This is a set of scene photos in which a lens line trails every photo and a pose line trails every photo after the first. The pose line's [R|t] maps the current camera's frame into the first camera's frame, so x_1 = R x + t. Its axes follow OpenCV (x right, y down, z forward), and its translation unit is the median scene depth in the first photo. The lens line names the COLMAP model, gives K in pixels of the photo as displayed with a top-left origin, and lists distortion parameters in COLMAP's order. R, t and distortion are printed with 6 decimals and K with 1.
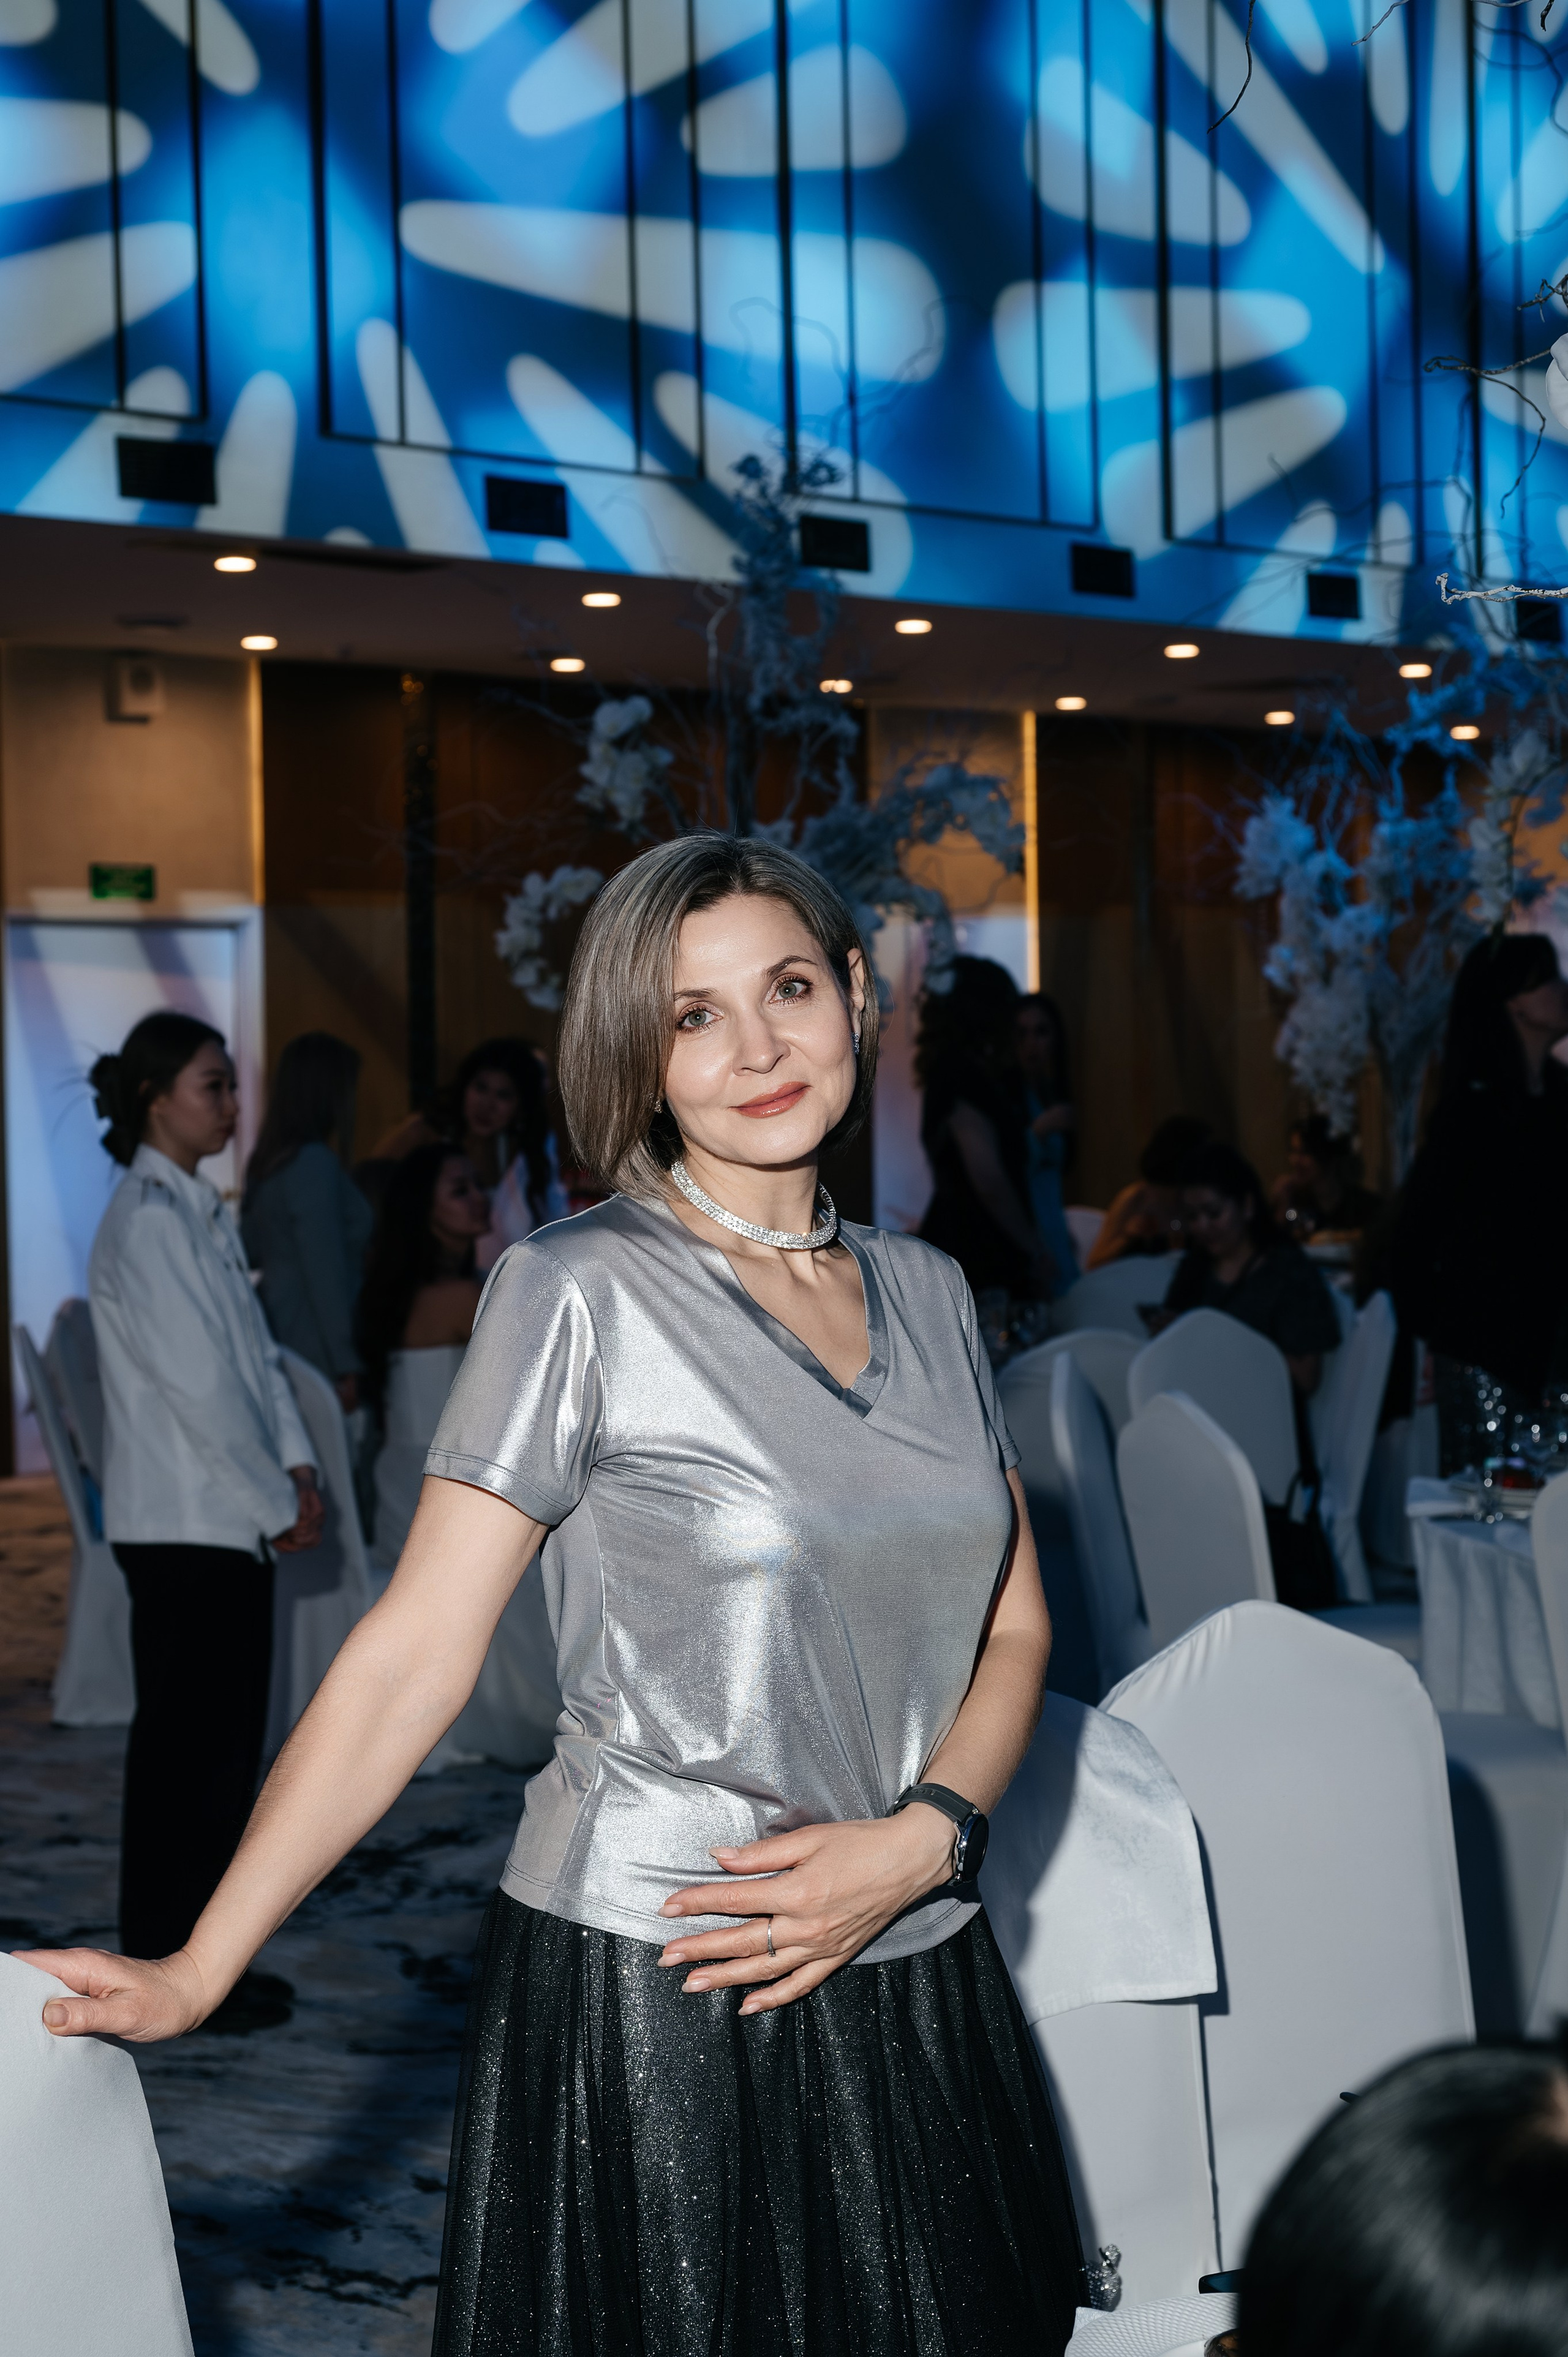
lens RADIAL K [[3486.1, 0, 784.0], [0, 3486.1, 1173.9], [0, 0, 1]] dist [-0.034250, 0.000000]
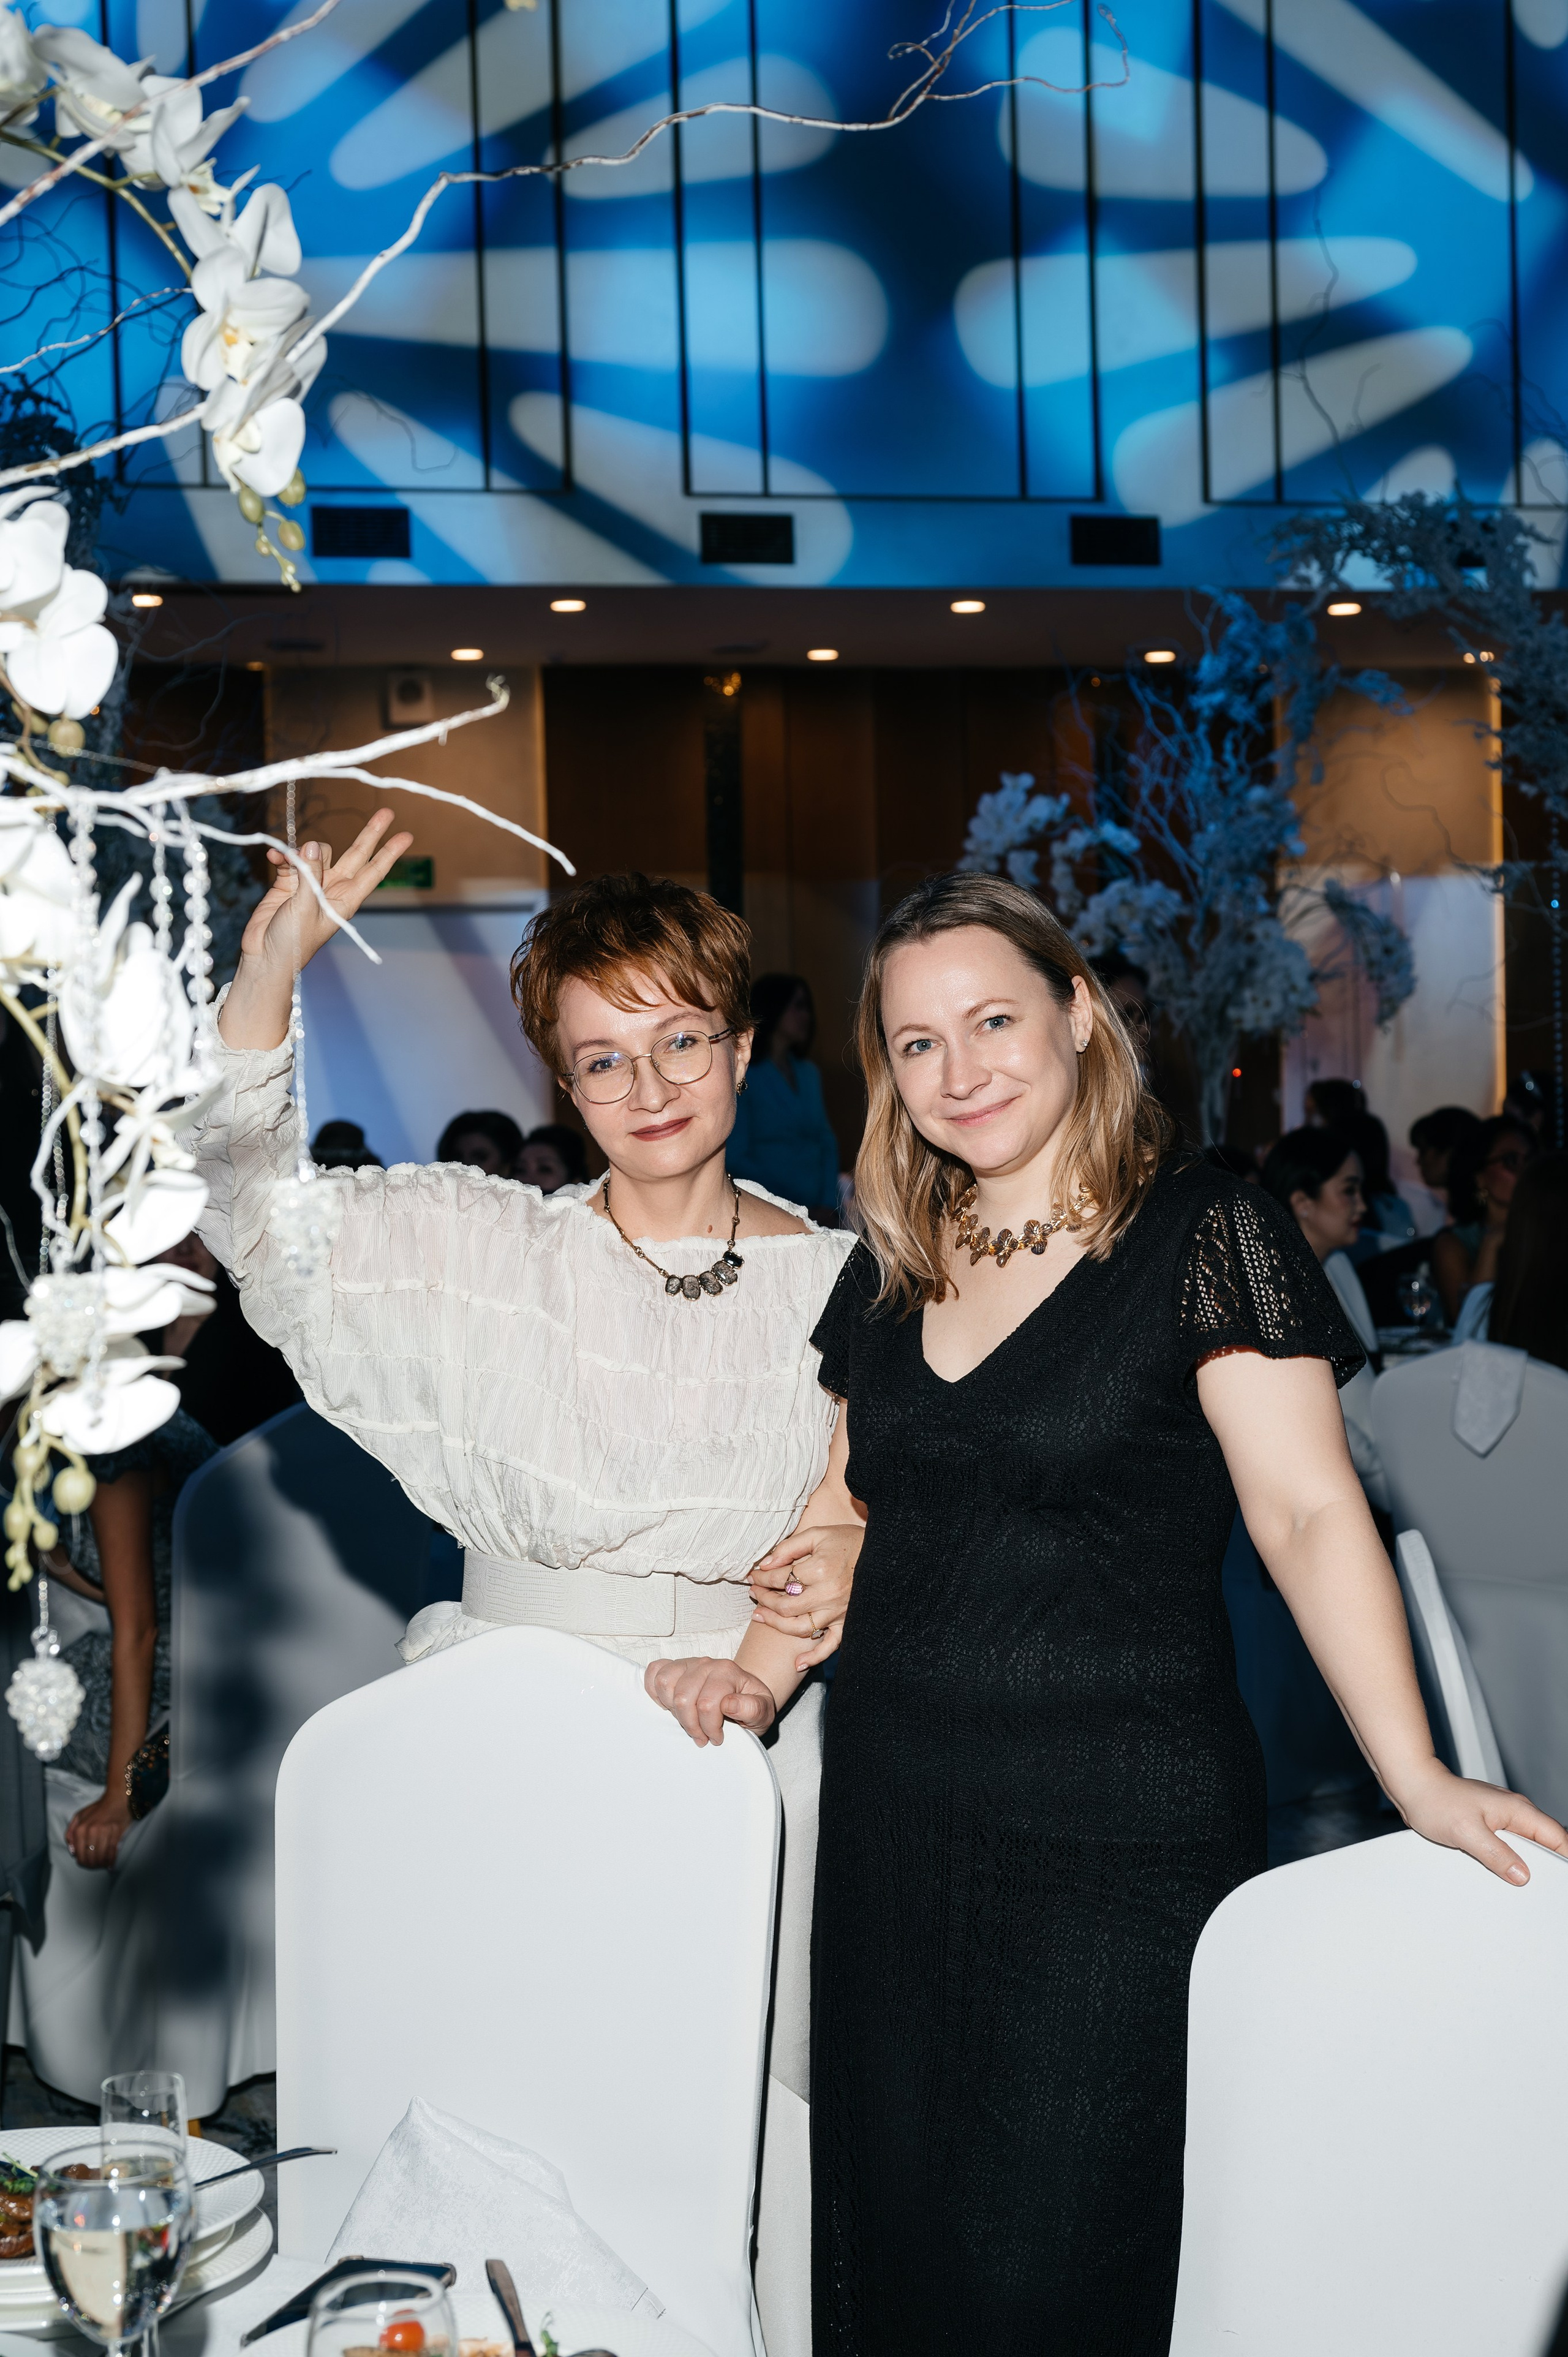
lens RADIAL K [[3380.4, 0, 784.4], [0, 3380.4, 1182.7], [0, 0, 1]] dist [-0.020525, 0.000000]
pose [[0.896266, 0.017481, -0.443173, 0.472381], [-0.009285, 0.999744, 0.020656, -0.009501], [0.443420, -0.014398, 0.896198, 0.097105]]
